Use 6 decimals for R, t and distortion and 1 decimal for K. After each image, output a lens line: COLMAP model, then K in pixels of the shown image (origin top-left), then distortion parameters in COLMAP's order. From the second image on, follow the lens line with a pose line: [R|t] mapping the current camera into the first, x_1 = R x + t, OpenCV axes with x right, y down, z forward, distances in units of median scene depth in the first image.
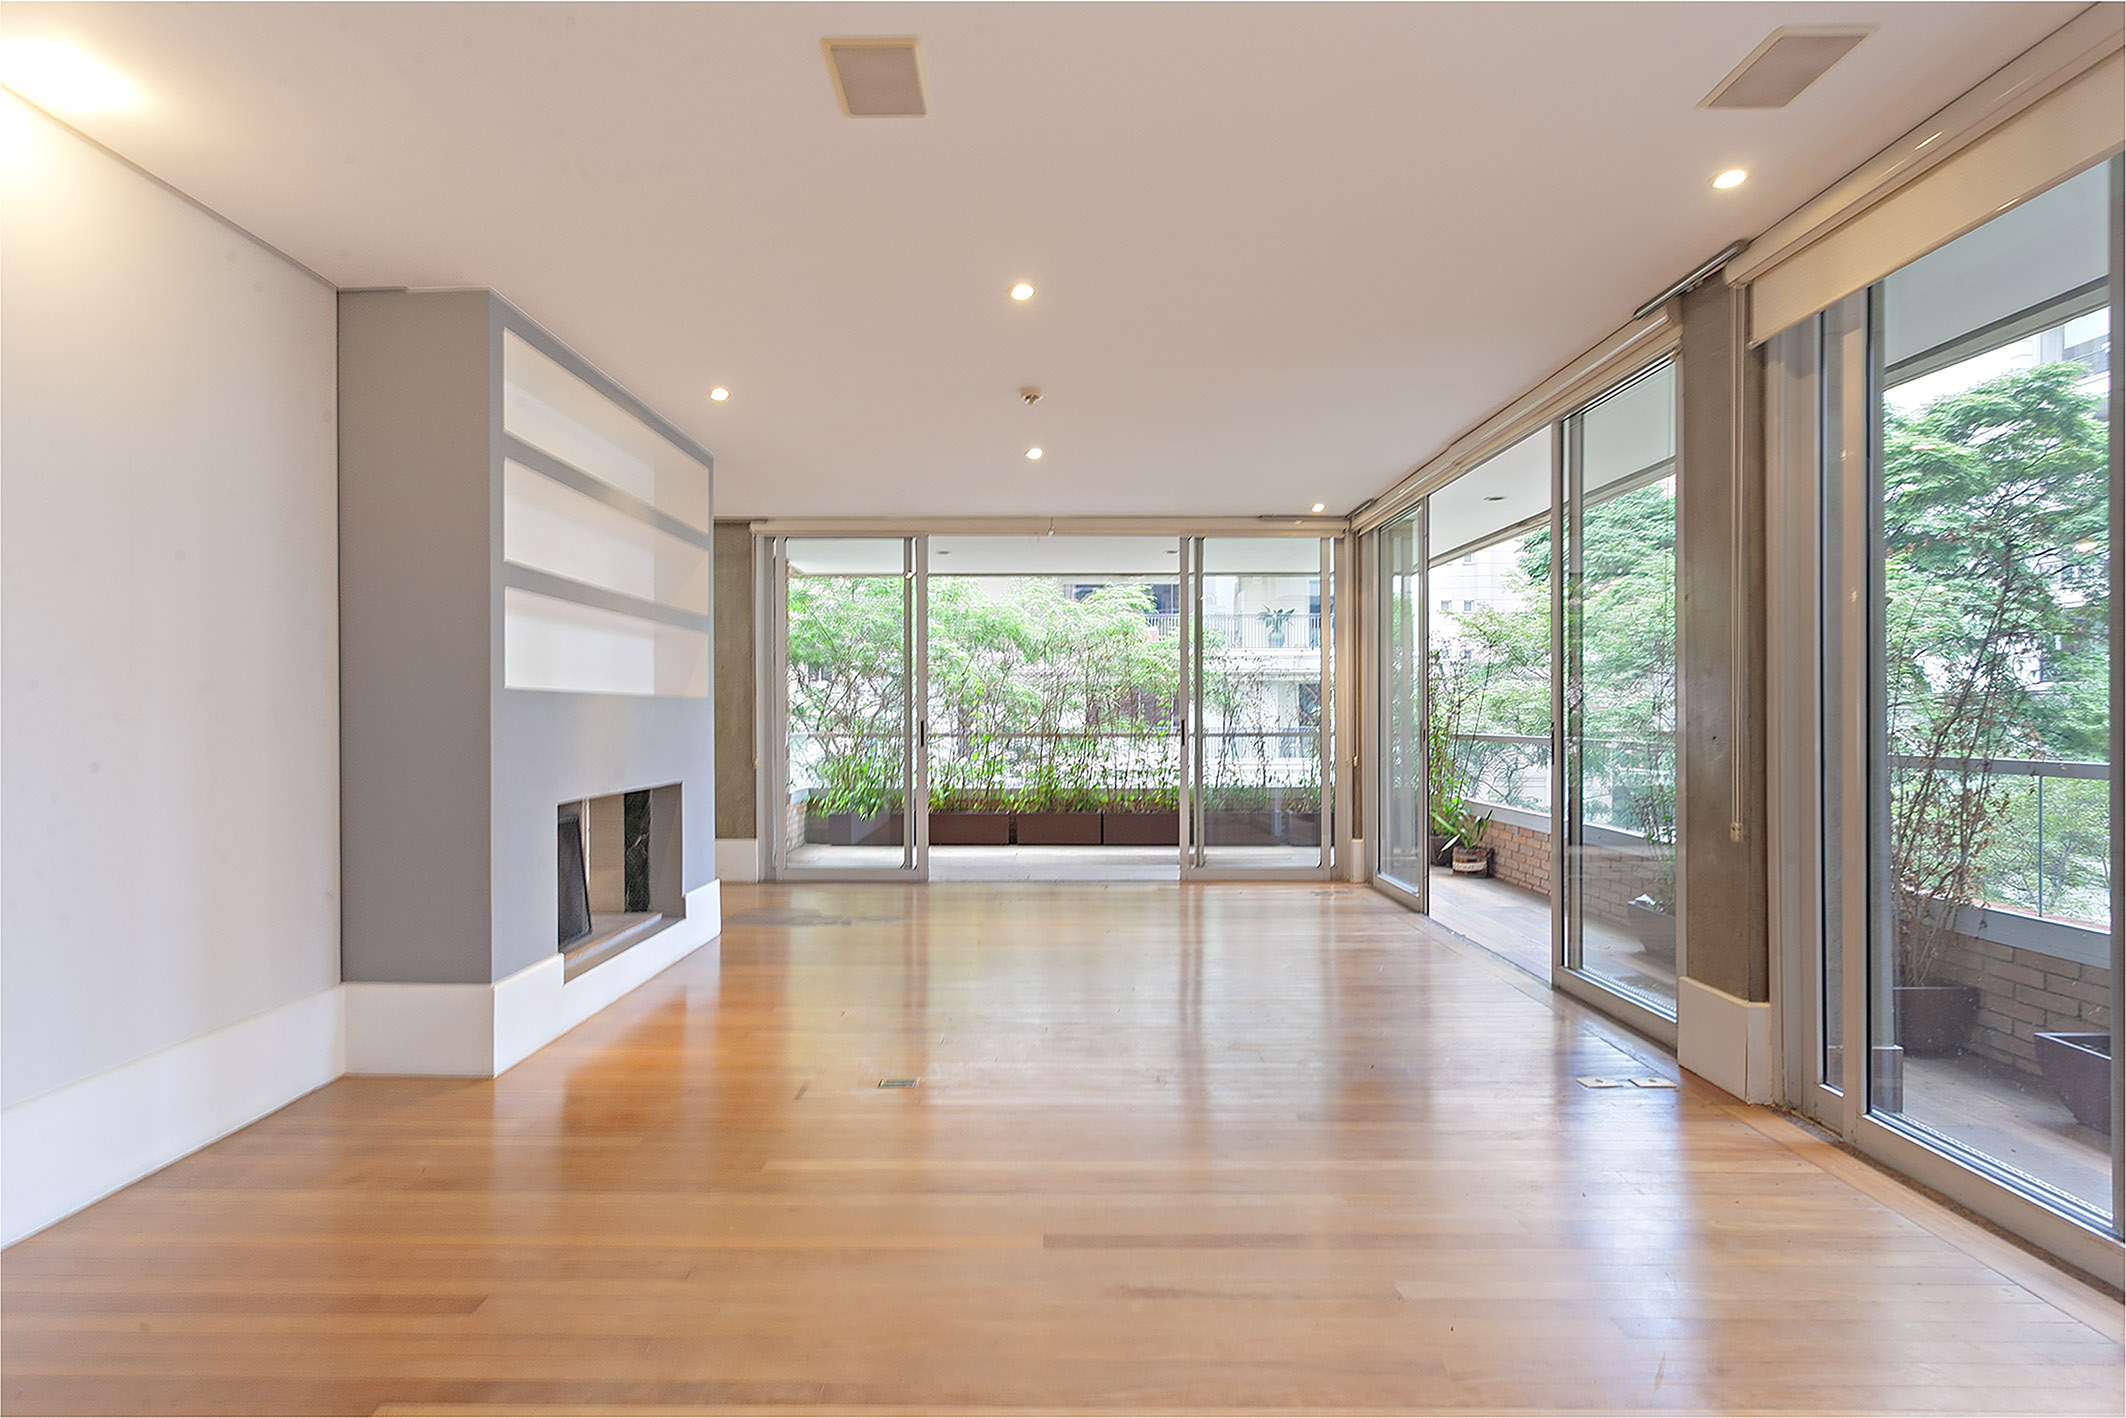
lens RADIAL K [[1048.7, 0, 1032.0], [0, 1048.7, 707.3], [0, 0, 1]] dist [-0.003661, 0.000135]
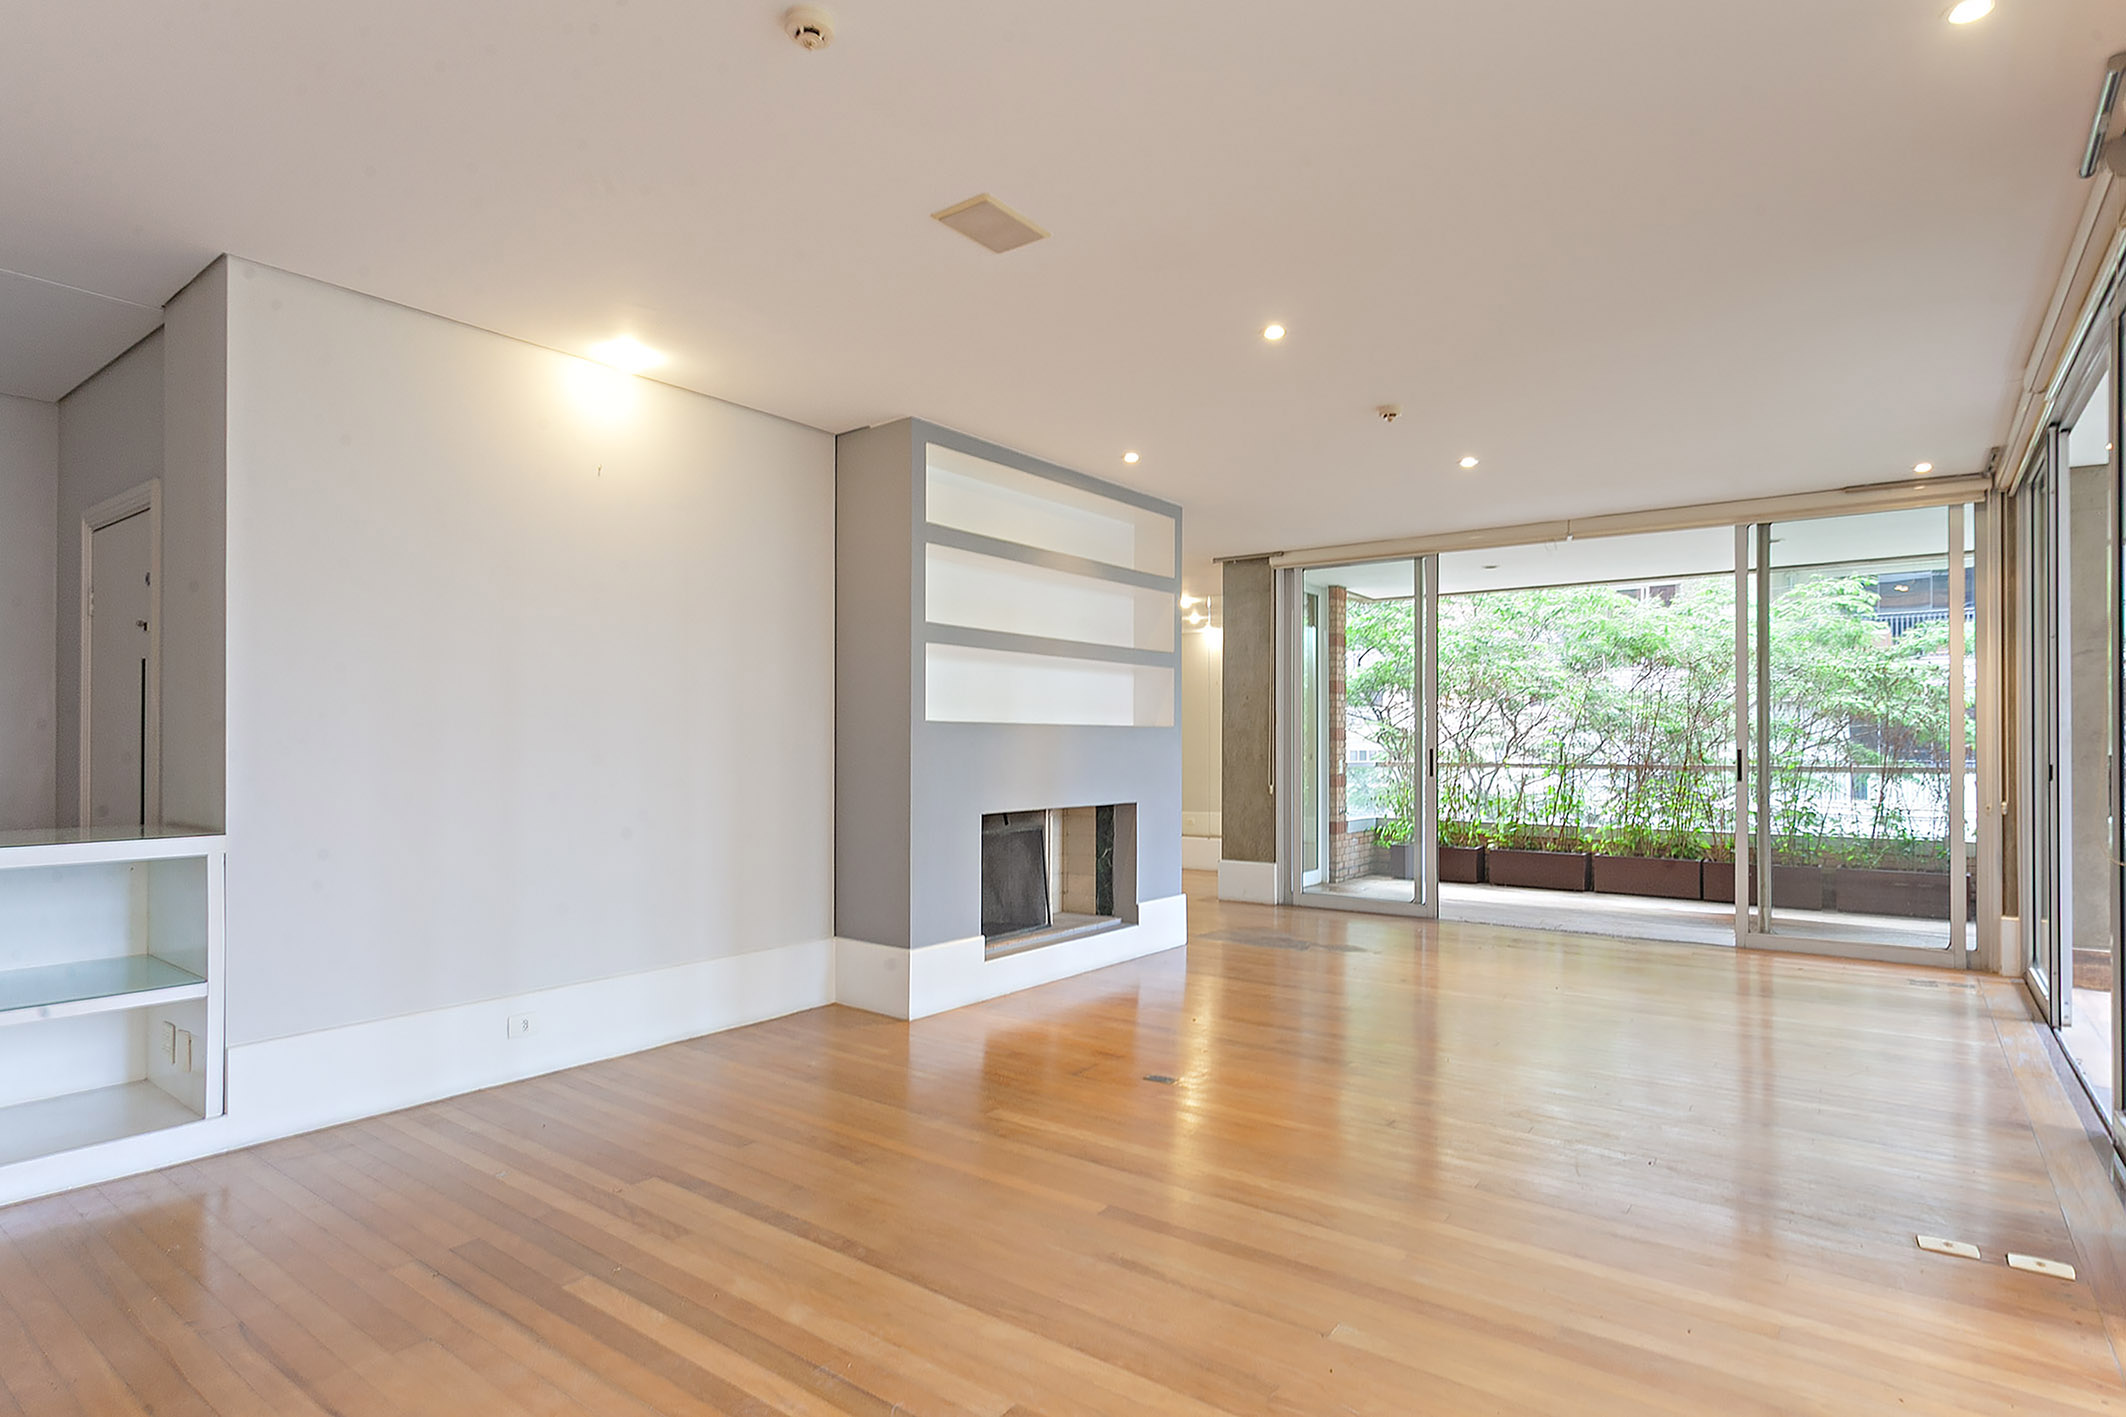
lens RADIAL K [[1093.1, 0, 1067.5], [0, 1093.1, 725.9], [0, 0, 1]] dist [0.003300, 0.000679]
pose [[0.809490, -0.006529, -0.587098, 0.237517], [0.001952, 0.999963, -0.008429, -0.000237], [0.587131, 0.005678, 0.809472, 0.007143]]
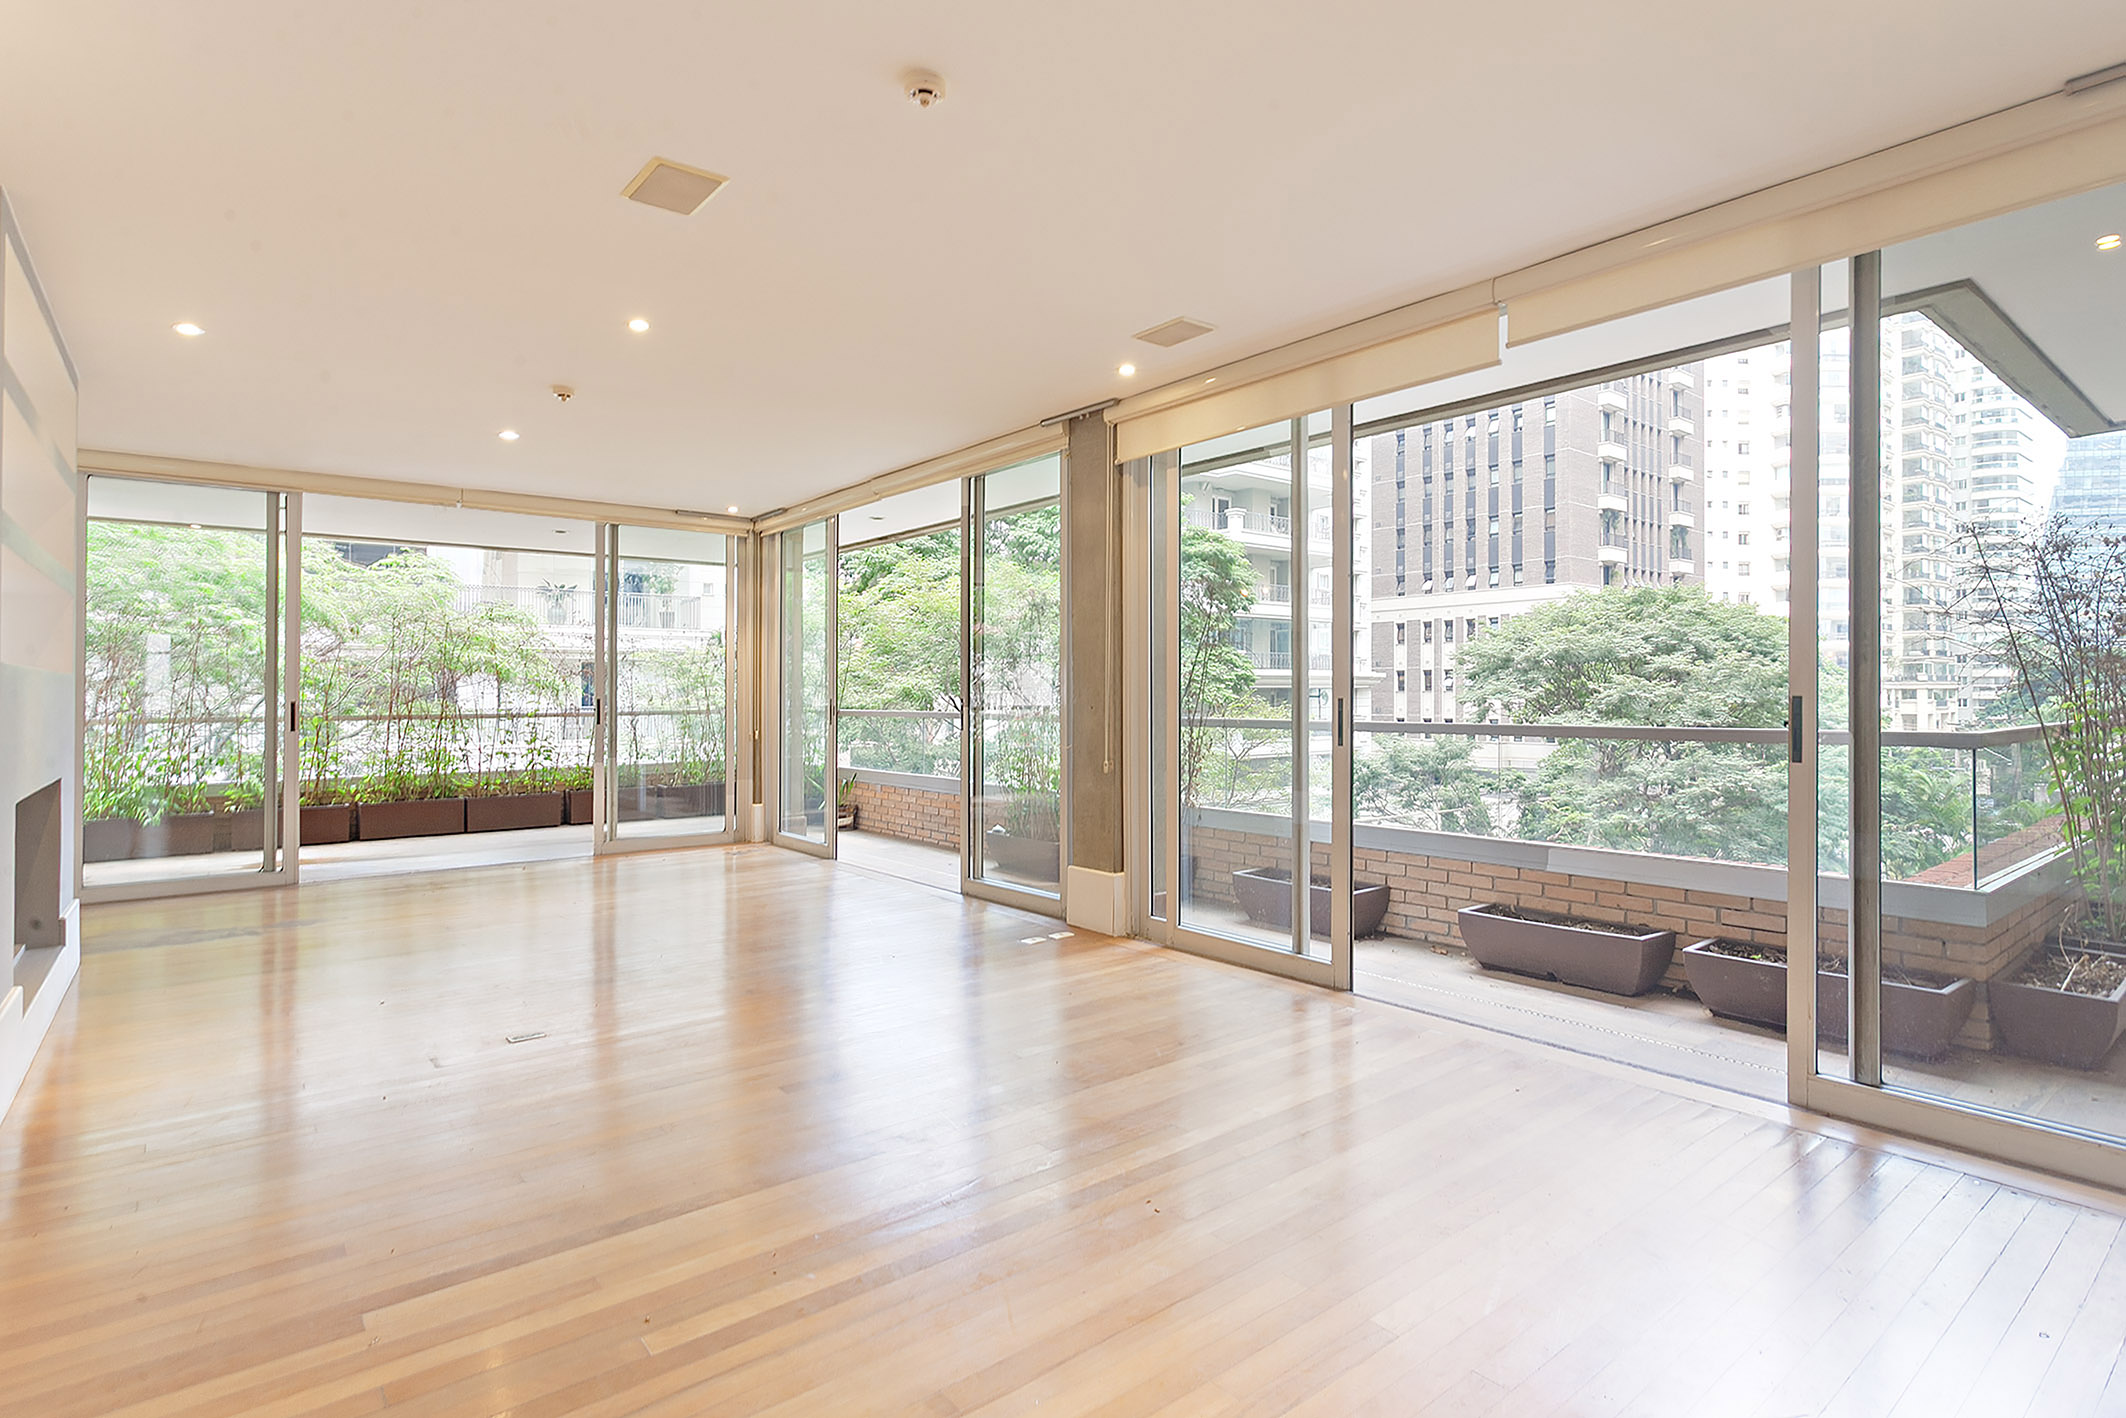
lens RADIAL K [[1073.7, 0, 1015.2], [0, 1073.7, 680.3], [0, 0, 1]] dist [-0.018684, 0.000562]
pose [[0.781619, 0.005500, 0.623732, -0.205943], [-0.001778, 0.999977, -0.006589, -0.000712], [-0.623753, 0.004041, 0.781611, -0.084243]]
